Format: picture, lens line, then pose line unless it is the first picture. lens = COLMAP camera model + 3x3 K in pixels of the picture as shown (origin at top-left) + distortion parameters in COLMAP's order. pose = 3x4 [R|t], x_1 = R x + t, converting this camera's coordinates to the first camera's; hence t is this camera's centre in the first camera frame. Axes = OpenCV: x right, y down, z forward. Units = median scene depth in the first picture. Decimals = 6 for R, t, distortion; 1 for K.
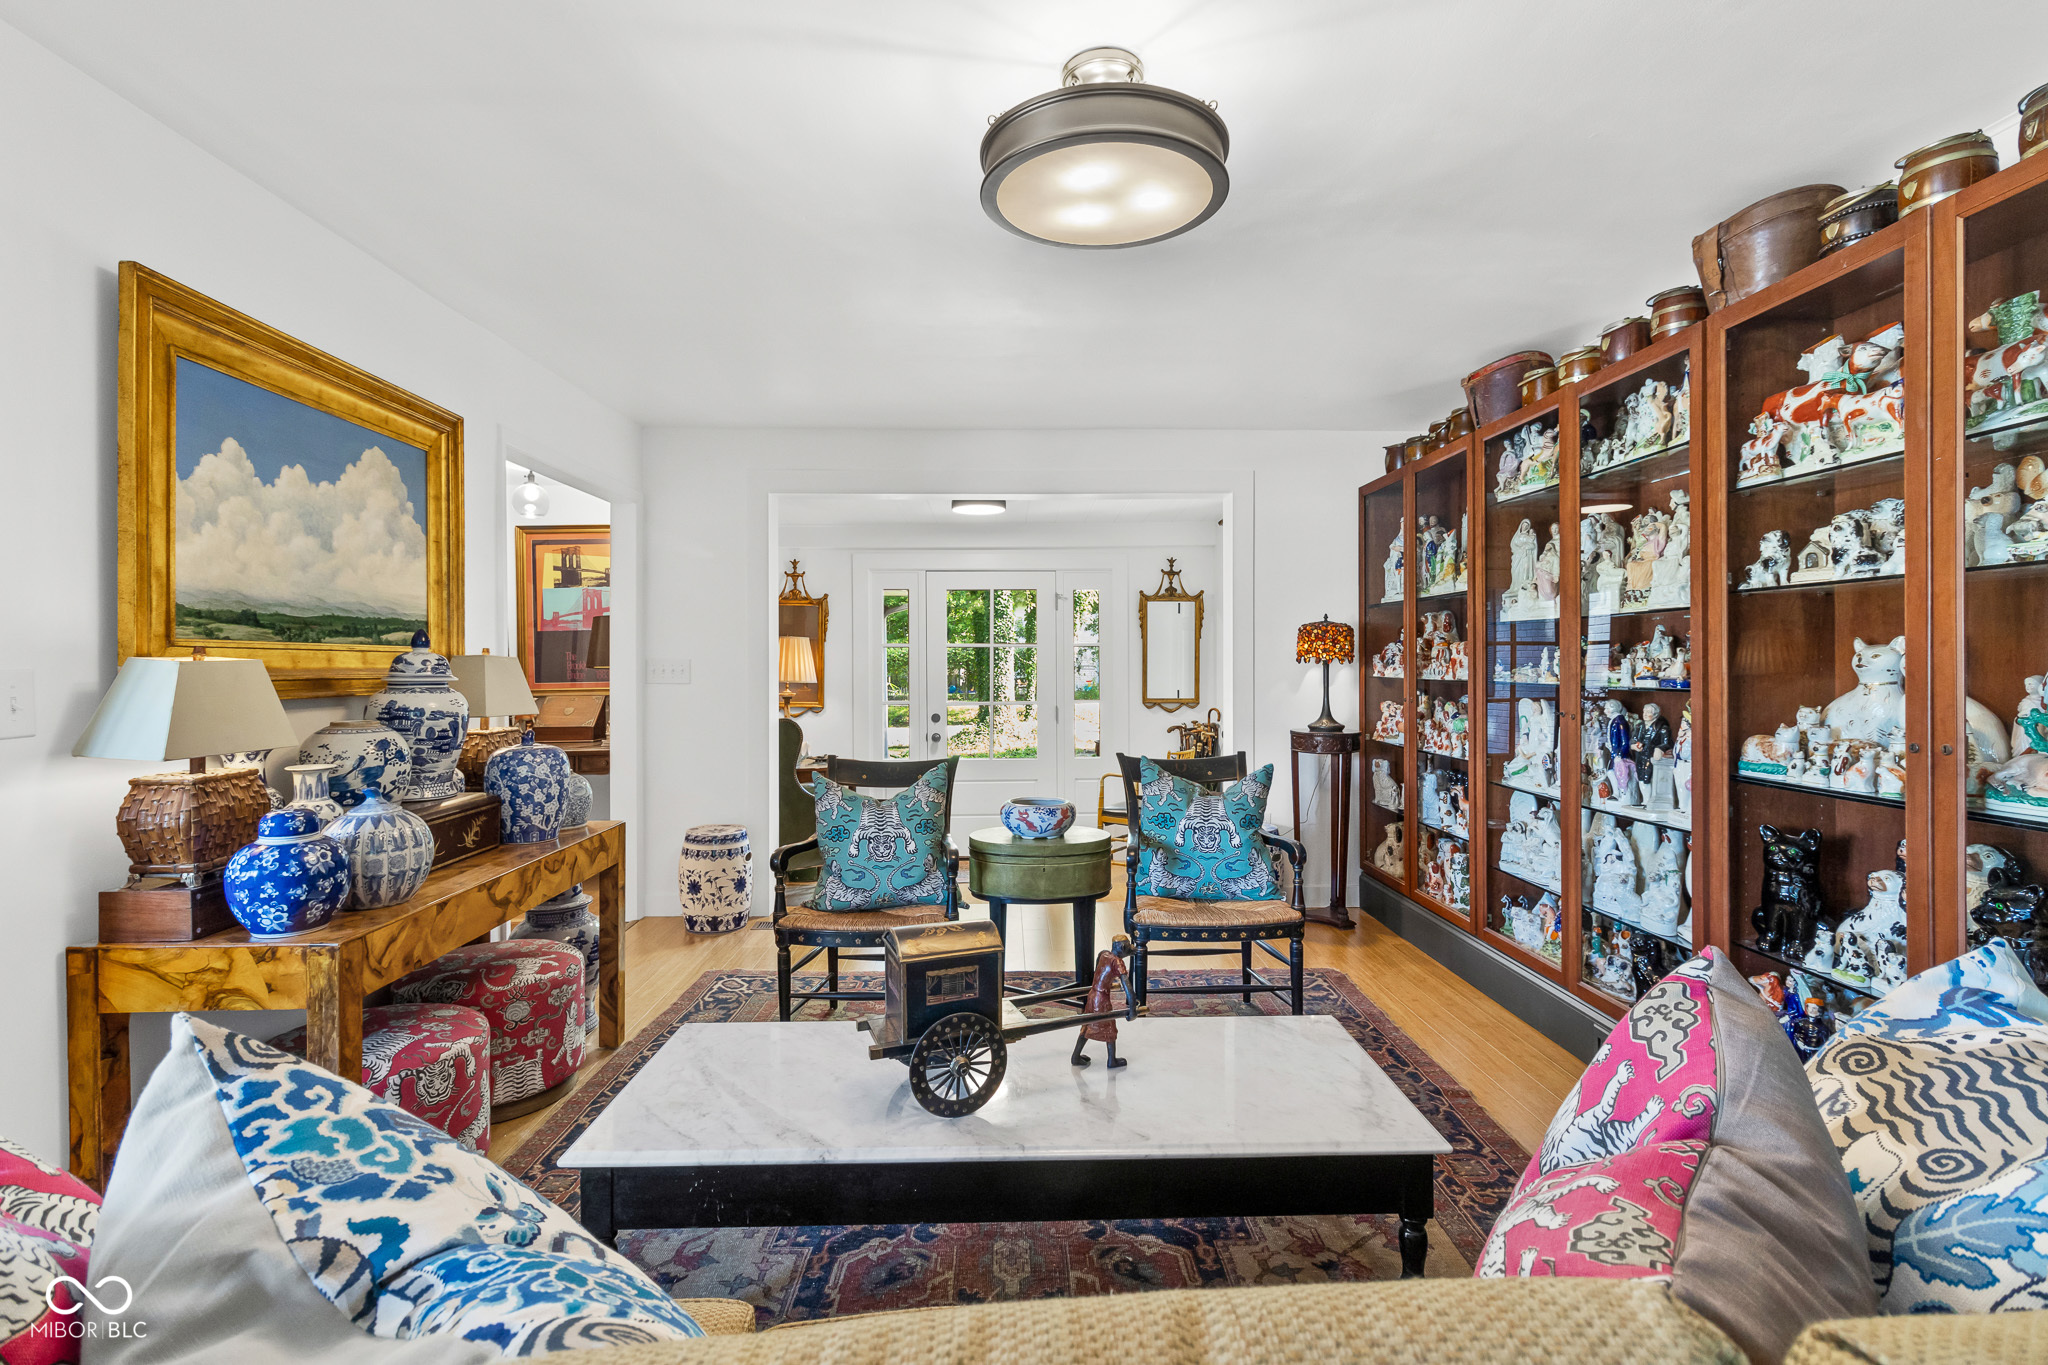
lens RADIAL K [[959.0, 0, 1035.5], [0, 959.0, 661.6], [0, 0, 1]] dist [-0.000108, -0.000469]
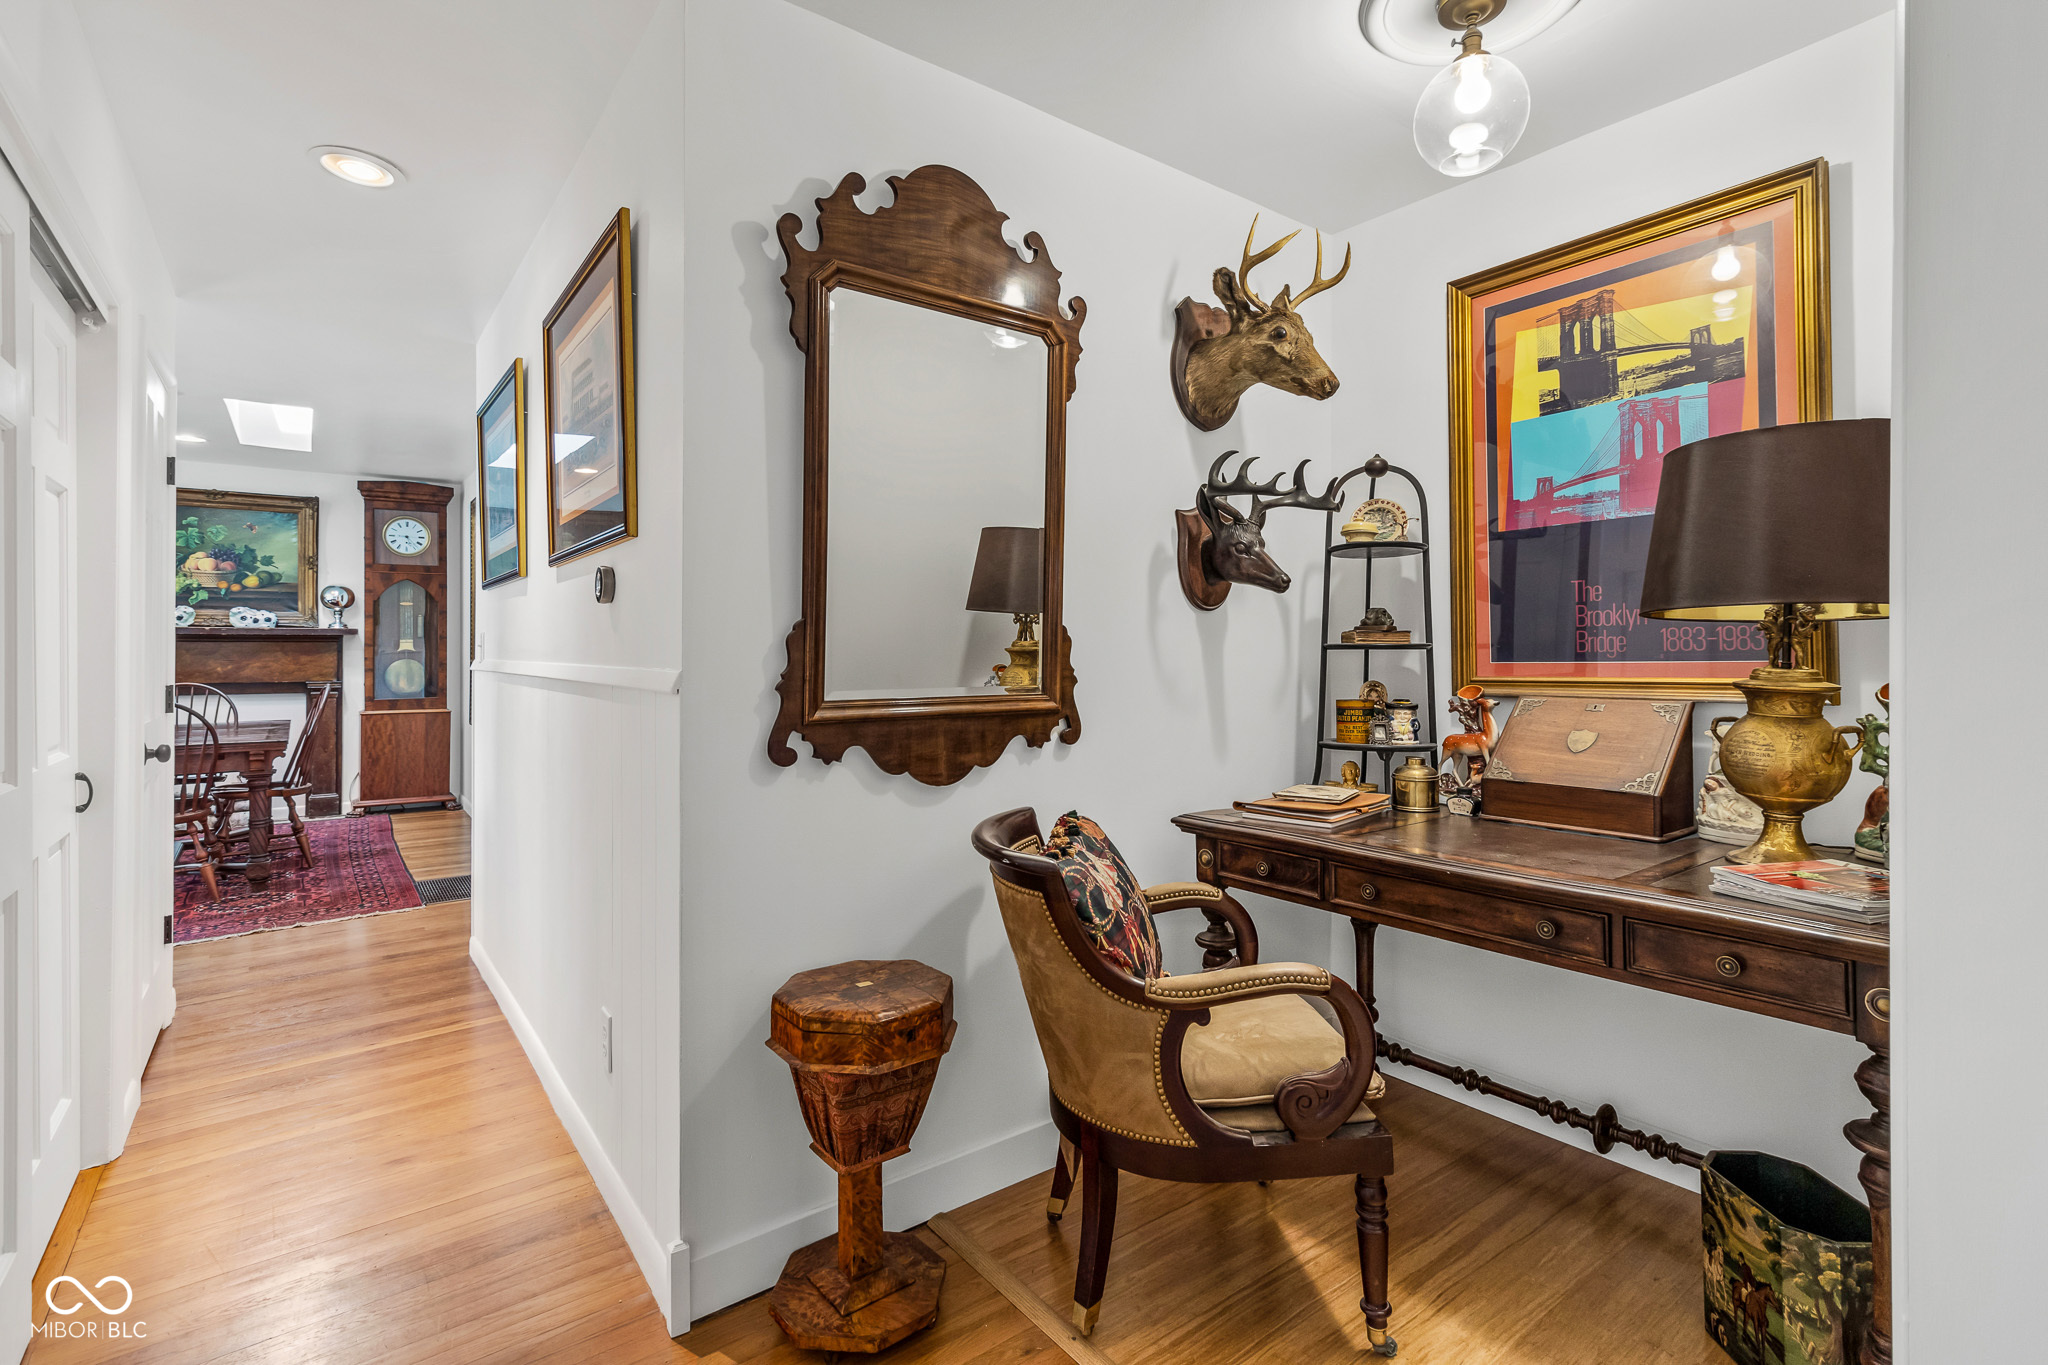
lens RADIAL K [[954.7, 0, 1027.8], [0, 954.7, 649.6], [0, 0, 1]] dist [0.000653, -0.000305]
pose [[0.576187, 0.003493, -0.817310, -0.681082], [-0.000436, 0.999992, 0.003967, 0.034791], [0.817318, -0.001929, 0.576184, 1.354690]]
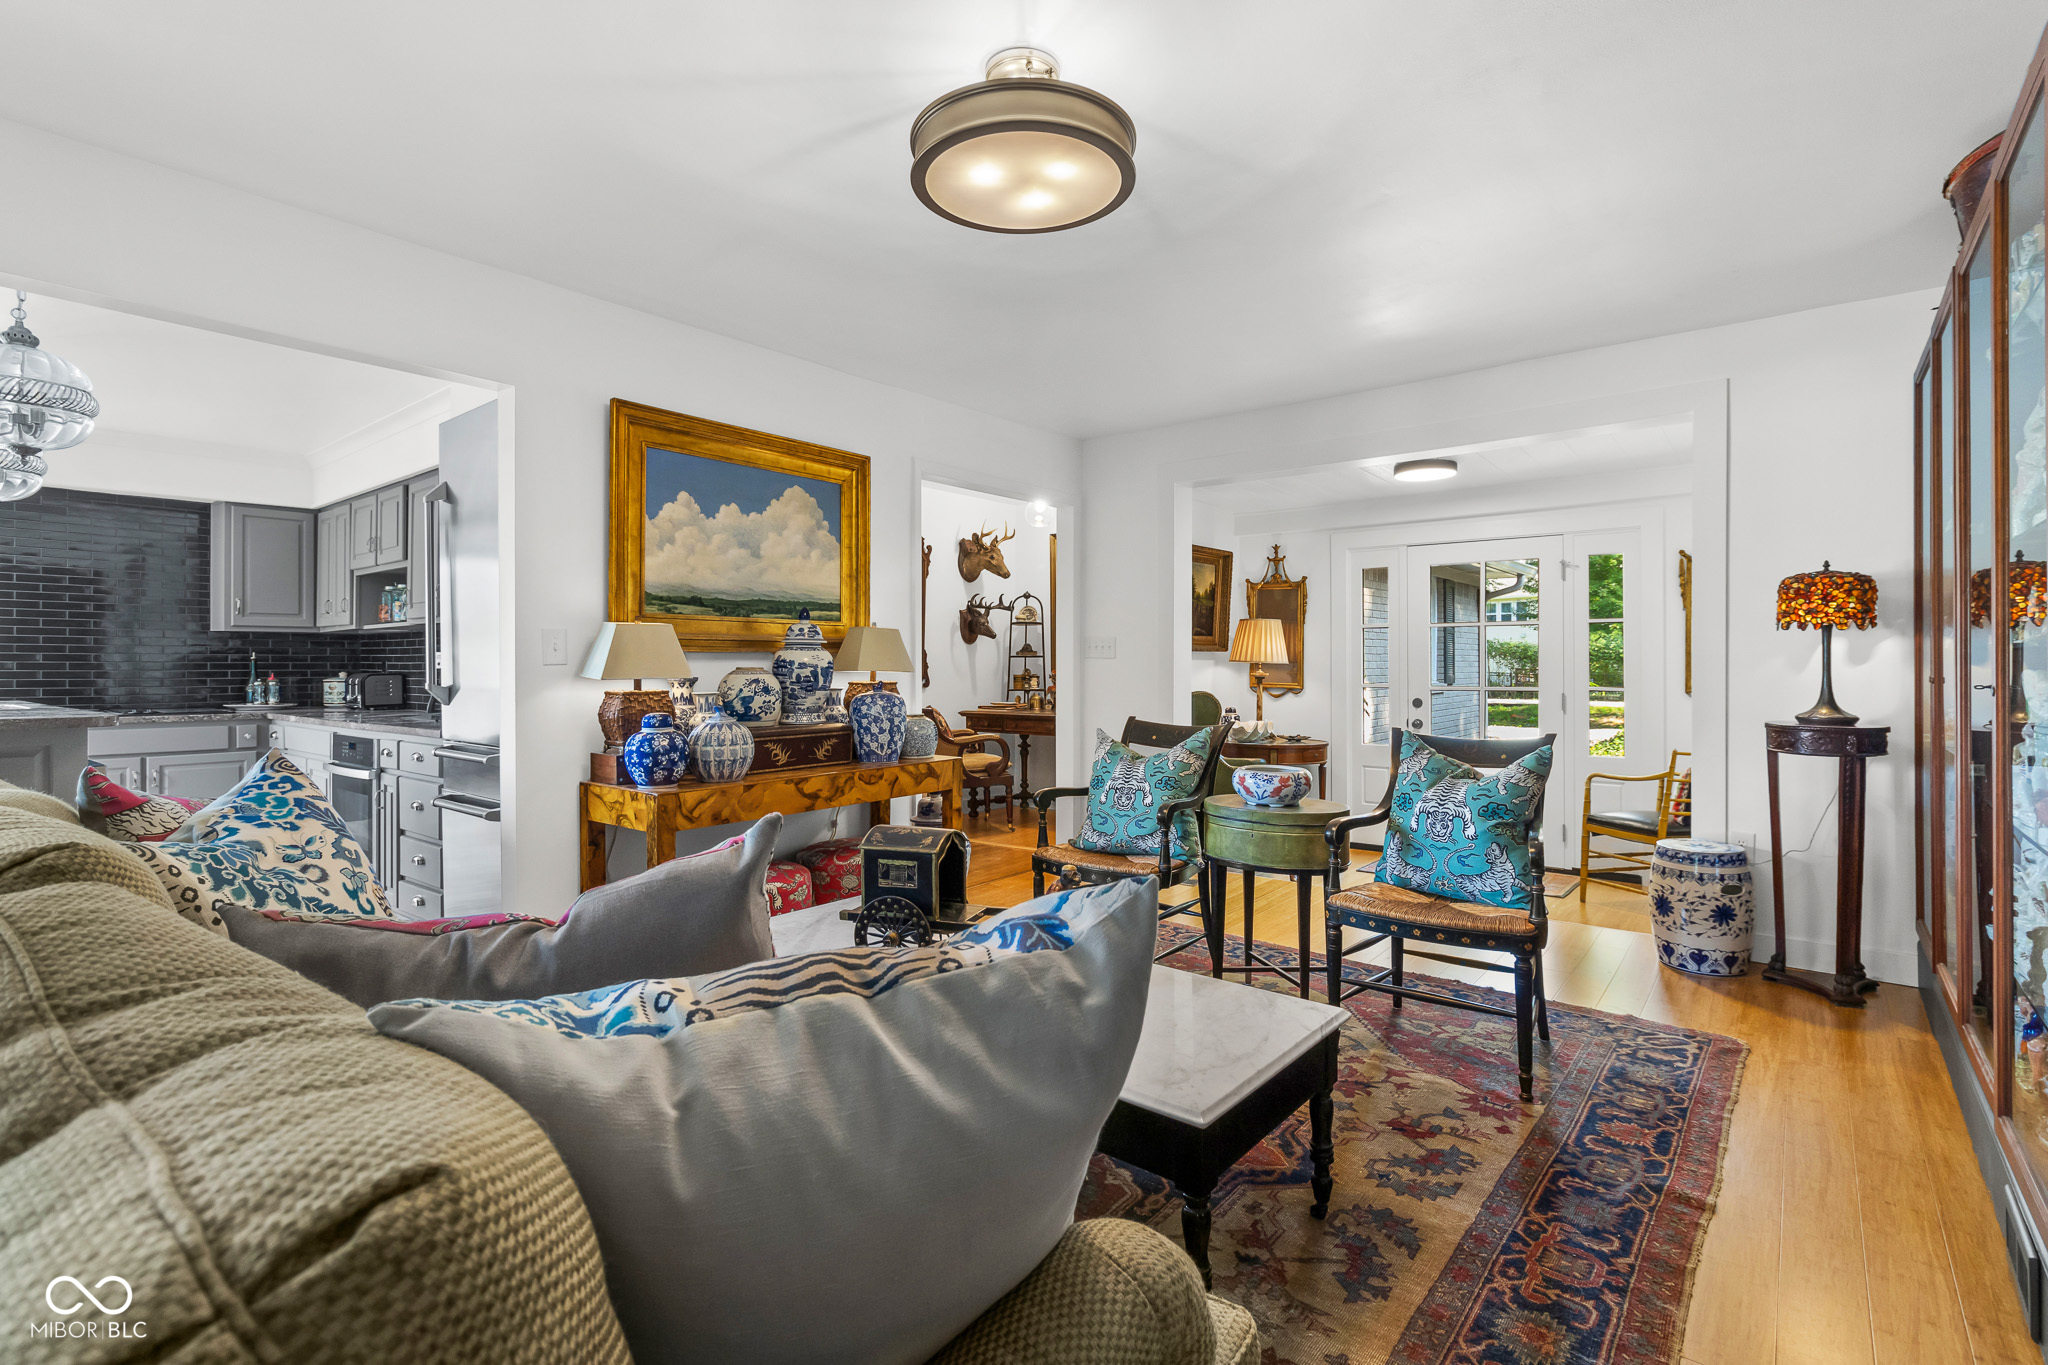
lens RADIAL K [[954.7, 0, 1027.8], [0, 954.7, 649.6], [0, 0, 1]] dist [0.000653, -0.000305]
pose [[0.753677, -0.004749, -0.657227, 0.538067], [-0.002082, 0.999952, -0.009613, 0.041358], [0.657241, 0.008614, 0.753631, 0.124998]]
